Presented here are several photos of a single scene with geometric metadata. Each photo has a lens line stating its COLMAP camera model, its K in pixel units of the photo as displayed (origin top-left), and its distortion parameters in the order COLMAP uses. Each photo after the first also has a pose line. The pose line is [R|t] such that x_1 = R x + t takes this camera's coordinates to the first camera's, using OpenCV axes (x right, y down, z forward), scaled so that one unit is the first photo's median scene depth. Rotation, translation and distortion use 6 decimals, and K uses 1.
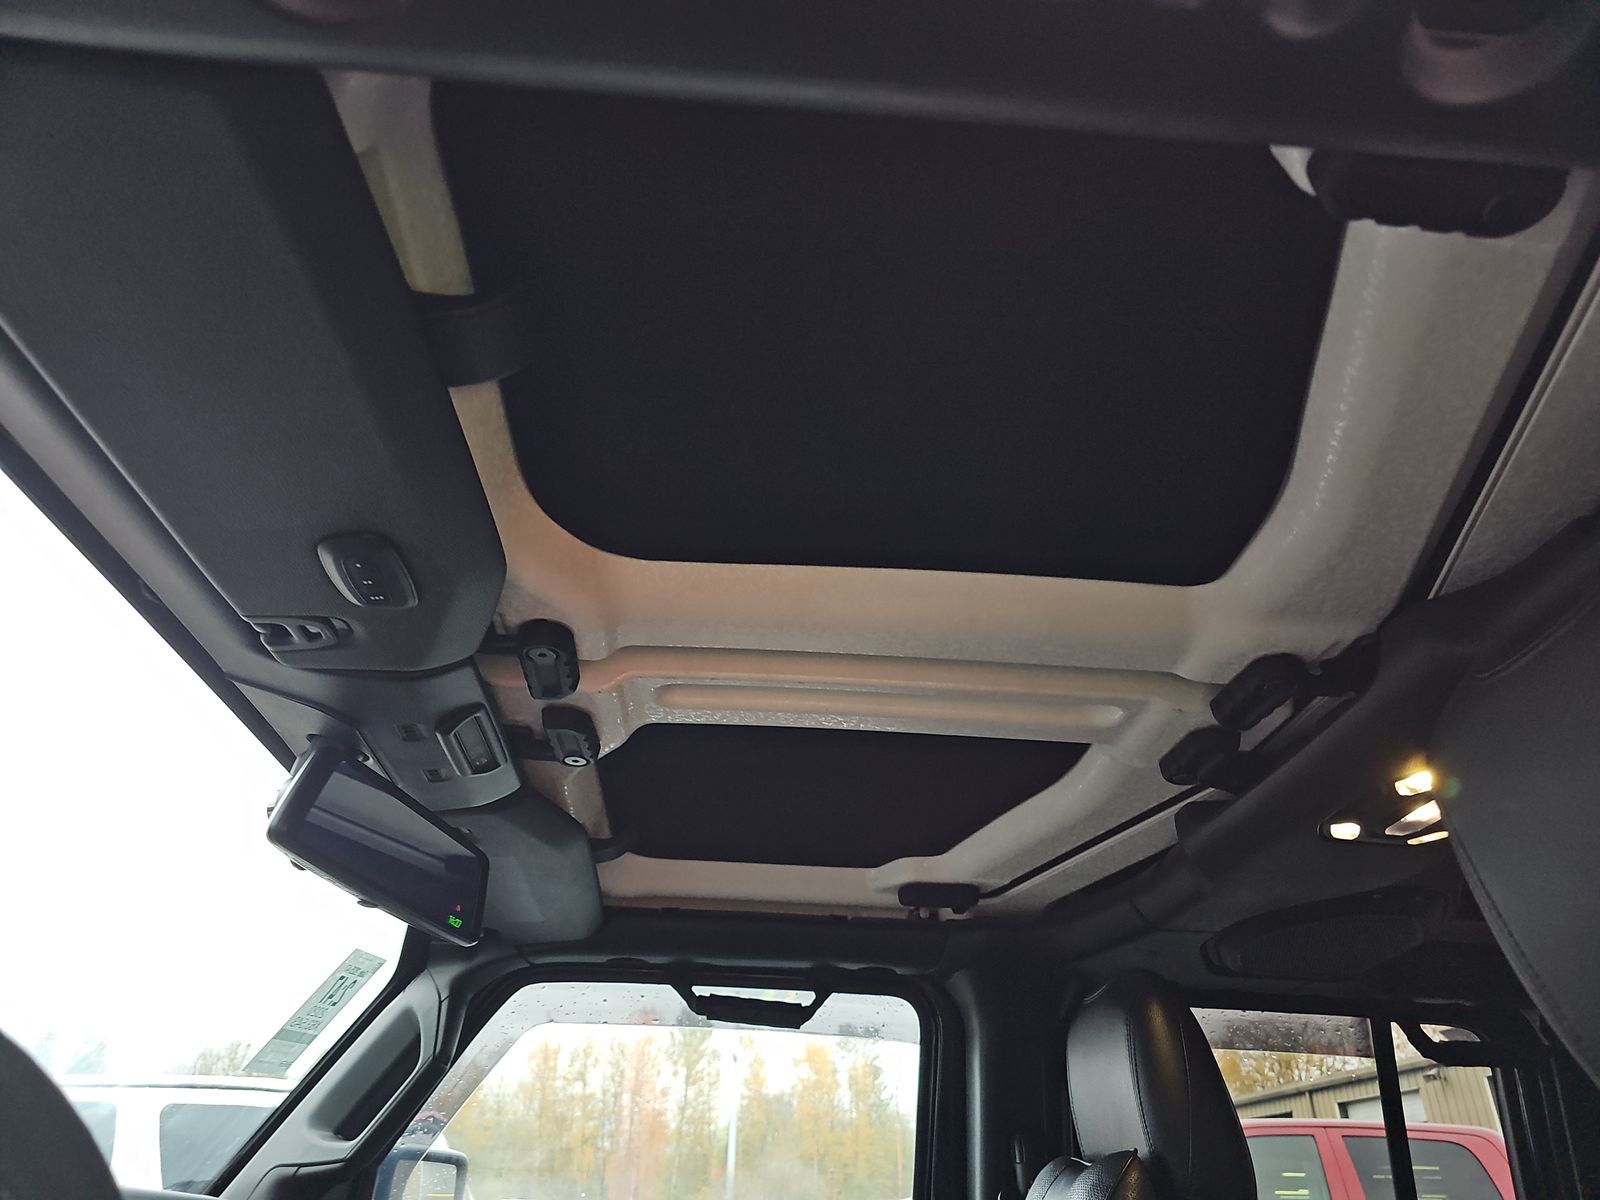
lens RADIAL K [[1064.7, 0, 795.9], [0, 1064.7, 610.0], [0, 0, 1]] dist [0.026739, -0.003325]
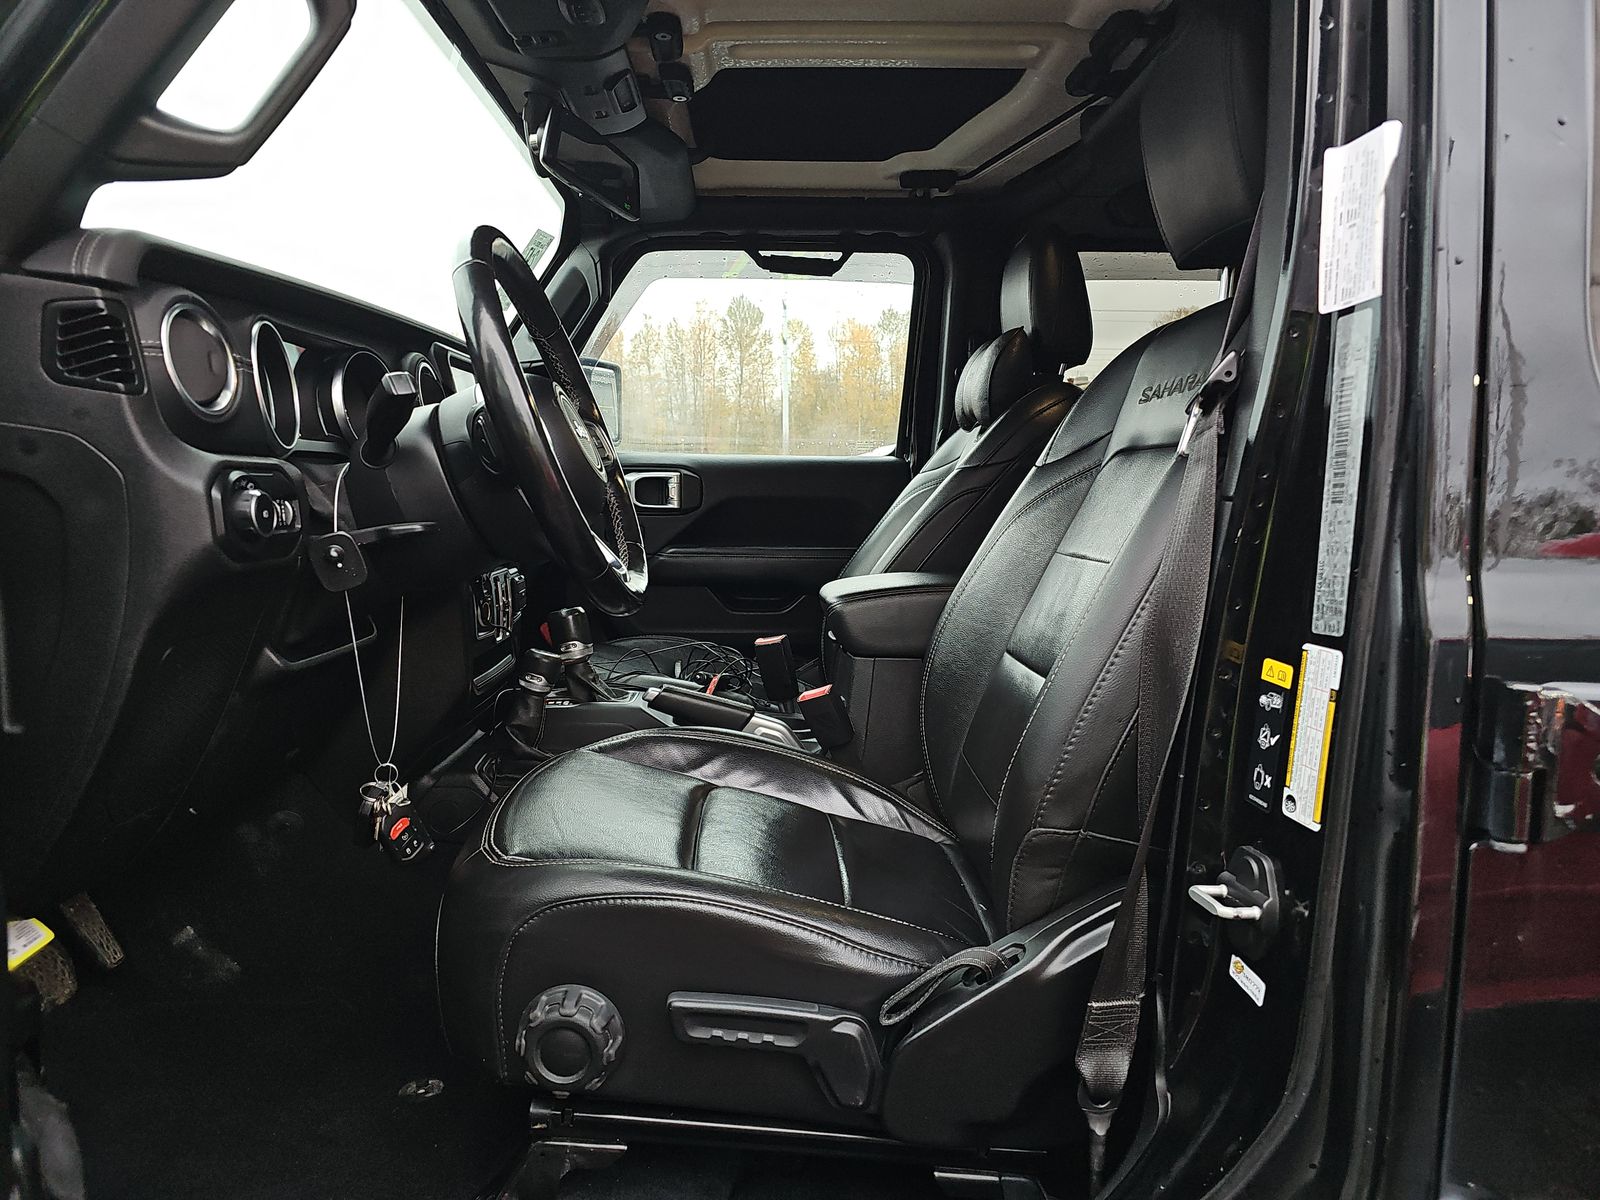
lens RADIAL K [[1064.7, 0, 795.9], [0, 1064.7, 610.0], [0, 0, 1]] dist [0.026739, -0.003325]
pose [[0.998733, -0.016328, -0.047593, 0.016987], [0.041600, 0.800059, 0.598477, -0.135709], [0.028305, -0.599699, 0.799725, -0.494410]]
